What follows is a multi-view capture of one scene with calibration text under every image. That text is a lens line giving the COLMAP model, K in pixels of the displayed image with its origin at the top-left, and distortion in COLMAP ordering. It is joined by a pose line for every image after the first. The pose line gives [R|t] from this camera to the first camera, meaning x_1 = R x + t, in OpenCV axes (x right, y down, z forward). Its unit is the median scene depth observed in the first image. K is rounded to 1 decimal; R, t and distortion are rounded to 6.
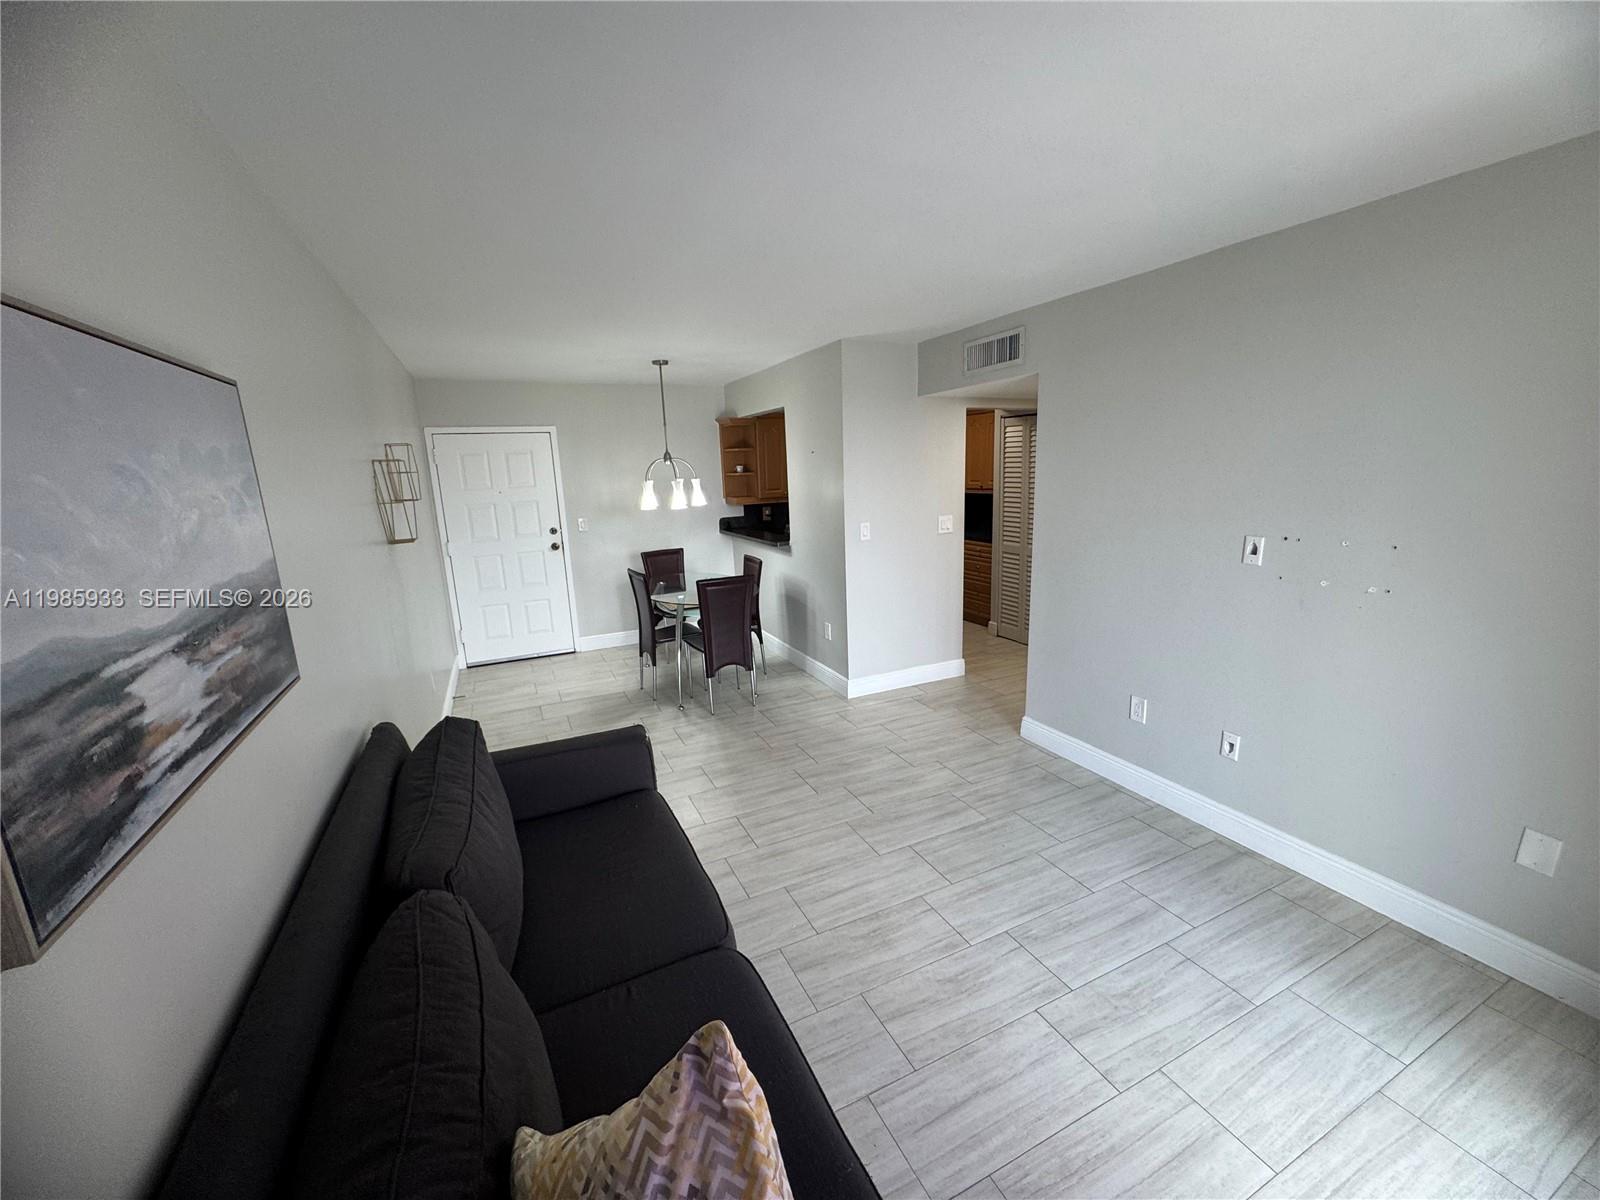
lens RADIAL K [[637.3, 0, 797.3], [0, 637.3, 604.0], [0, 0, 1]] dist [-0.006089, 0.001409]
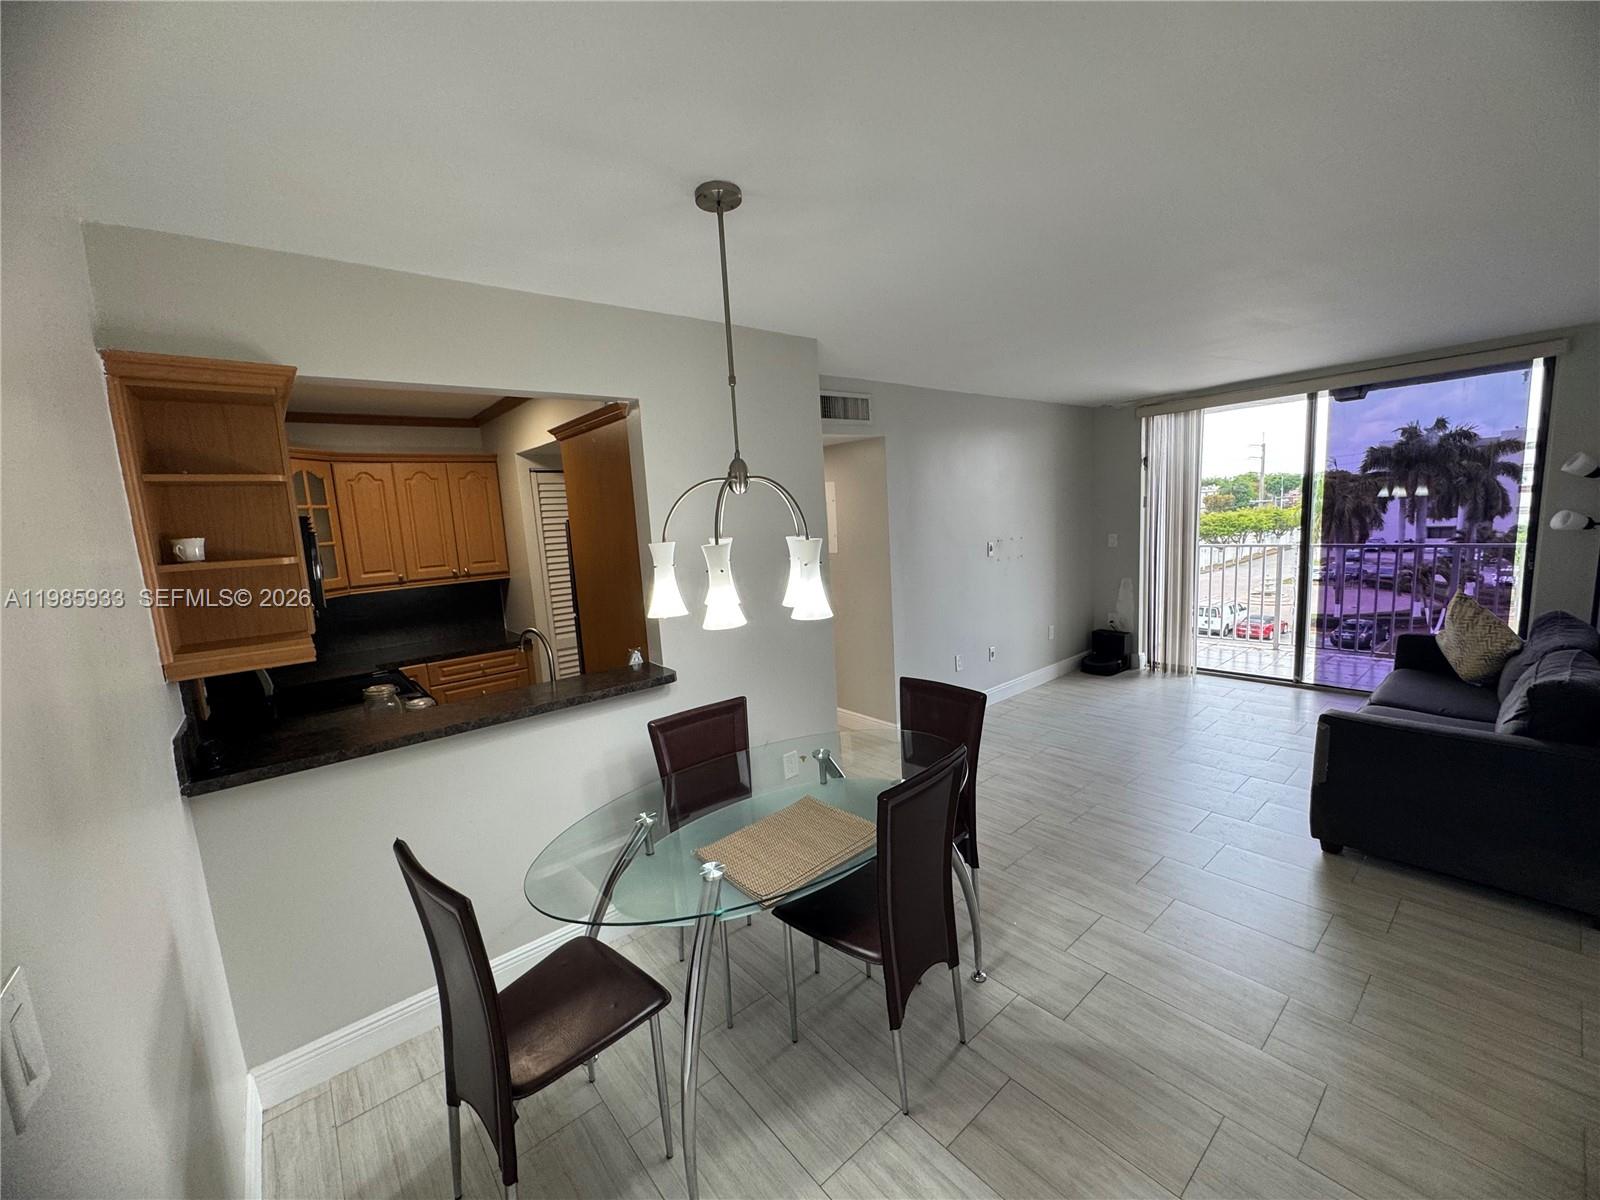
lens RADIAL K [[637.3, 0, 795.0], [0, 637.3, 597.5], [0, 0, 1]] dist [-0.006089, 0.001409]
pose [[-0.242979, -0.079476, 0.966770, -0.642328], [0.272660, 0.950861, 0.146696, -0.241394], [-0.930923, 0.299244, -0.209370, 1.231101]]
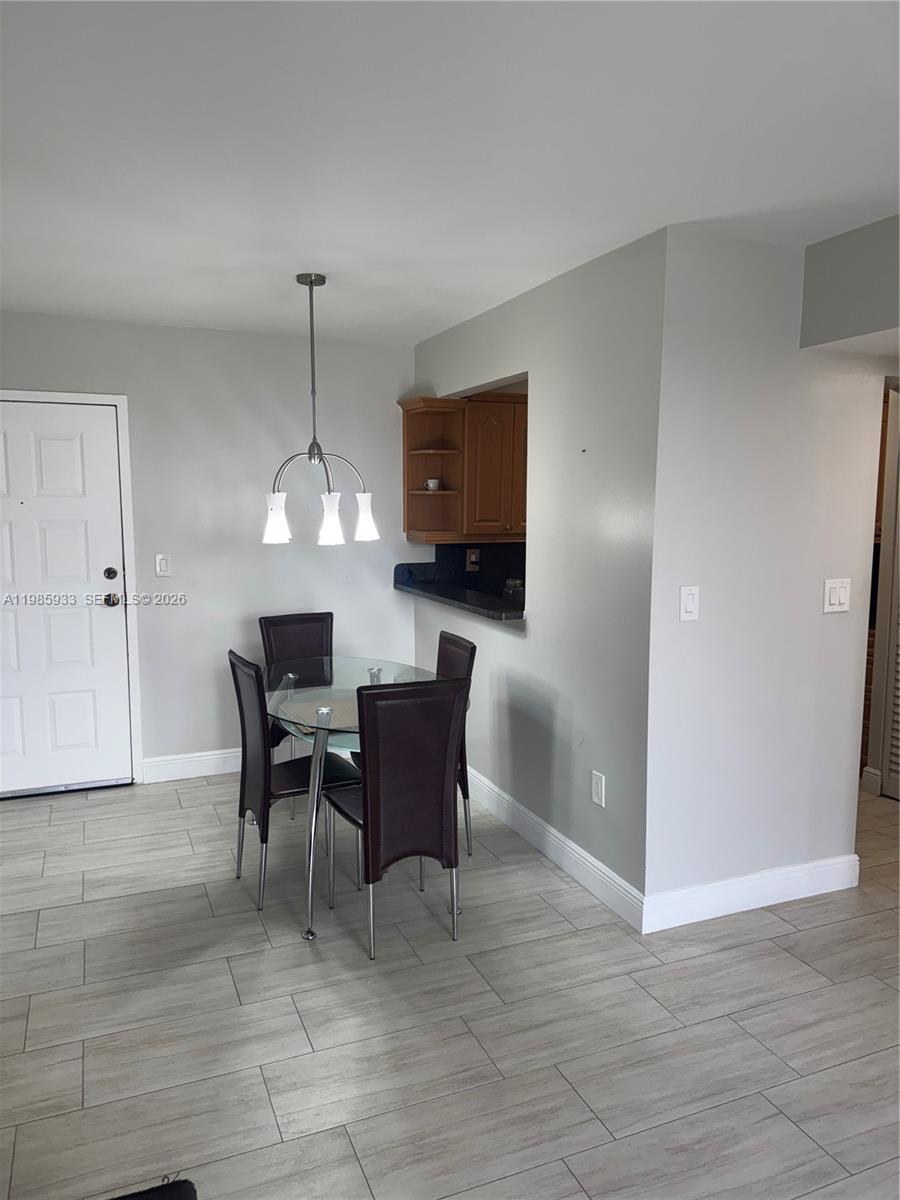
lens RADIAL K [[840.9, 0, 445.0], [0, 840.9, 600.4], [0, 0, 1]] dist [0.050326, -0.061574]
pose [[0.998265, 0.045114, -0.037841, -0.066883], [-0.048414, 0.994640, -0.091359, -0.047443], [0.033517, 0.093033, 0.995099, 0.335273]]
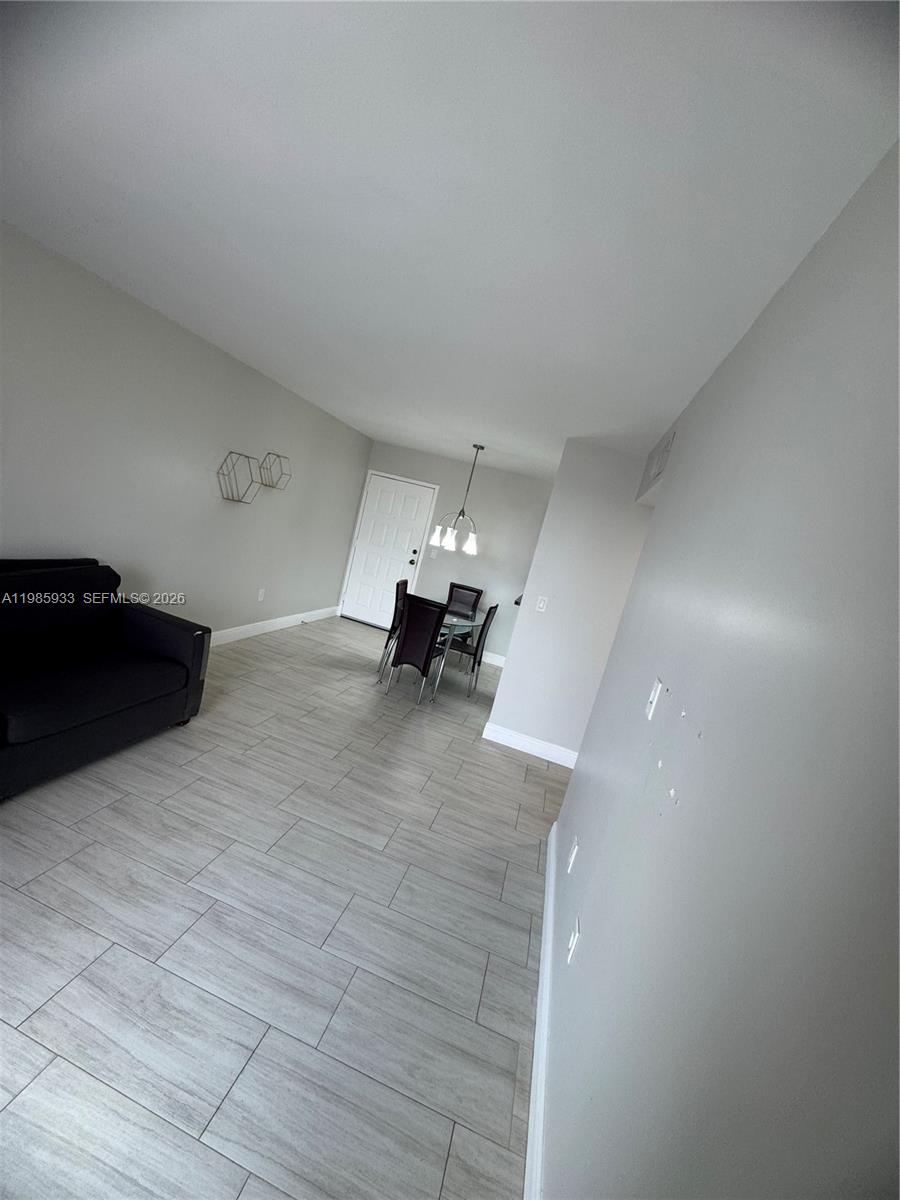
lens RADIAL K [[477.9, 0, 449.3], [0, 477.9, 600.9], [0, 0, 1]] dist [-0.006089, 0.001409]
pose [[0.738788, 0.317042, -0.594707, 0.509506], [-0.393824, 0.919185, 0.000786, -0.057854], [0.546896, 0.233629, 0.803942, 0.242733]]
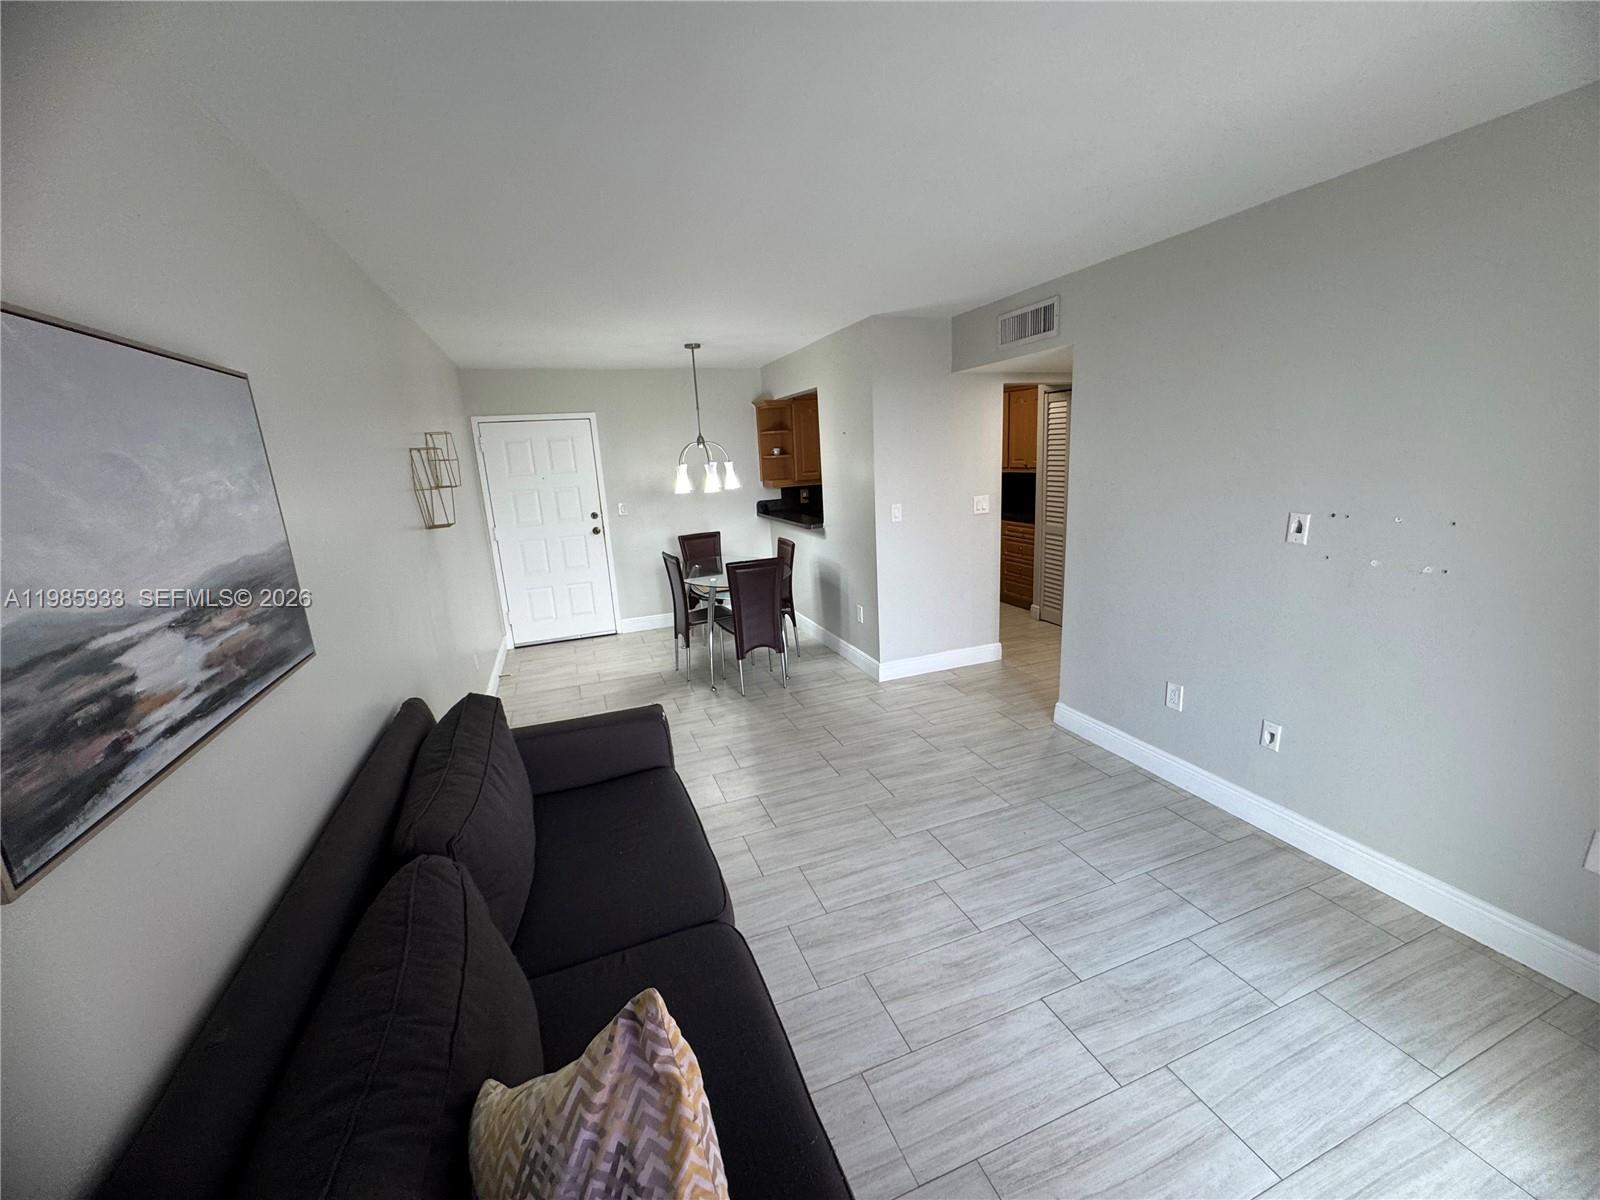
lens RADIAL K [[637.3, 0, 796.7], [0, 637.3, 604.3], [0, 0, 1]] dist [-0.006089, 0.001409]
pose [[0.996533, 0.002066, -0.083176, 0.036817], [0.000095, 0.999663, 0.025964, 0.001830], [0.083202, -0.025882, 0.996197, 0.002738]]
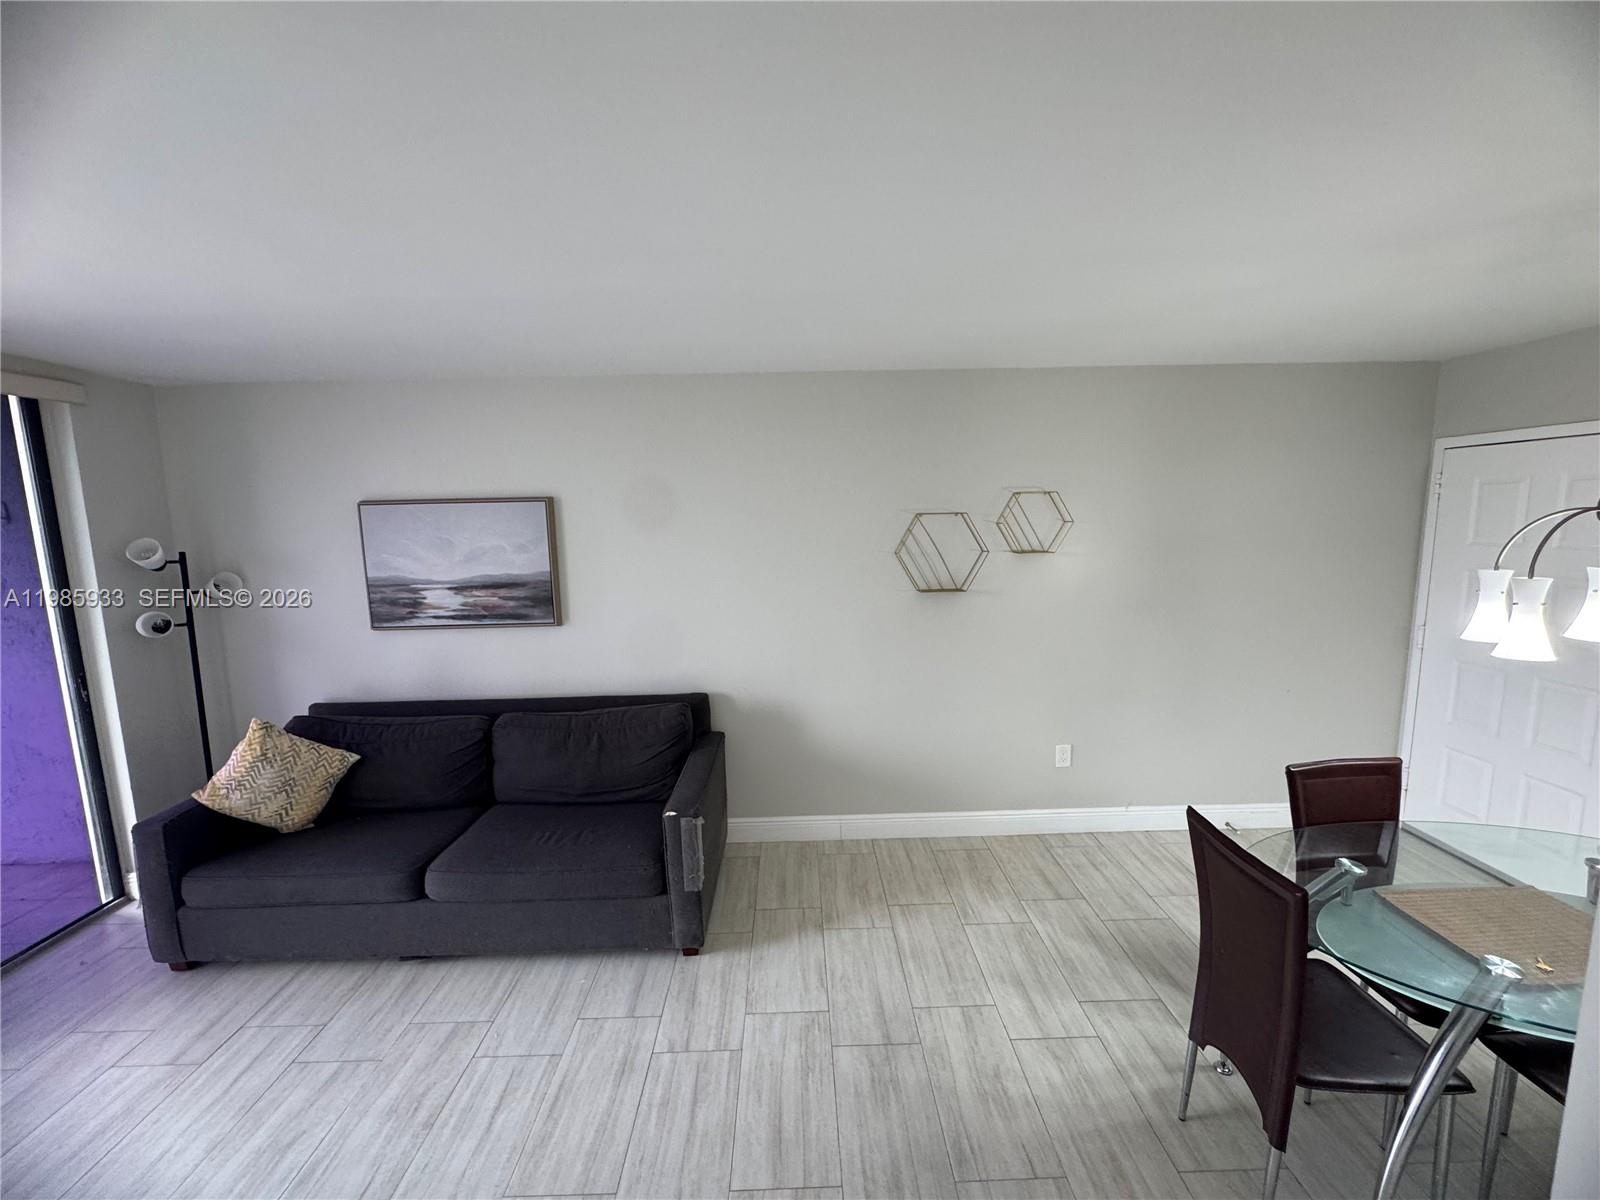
lens RADIAL K [[637.3, 0, 799.9], [0, 637.3, 604.3], [0, 0, 1]] dist [-0.006089, 0.001409]
pose [[-0.410657, 0.172532, -0.895318, 0.300316], [-0.158598, 0.953449, 0.256478, -0.228330], [0.897891, 0.247320, -0.364177, 0.875575]]
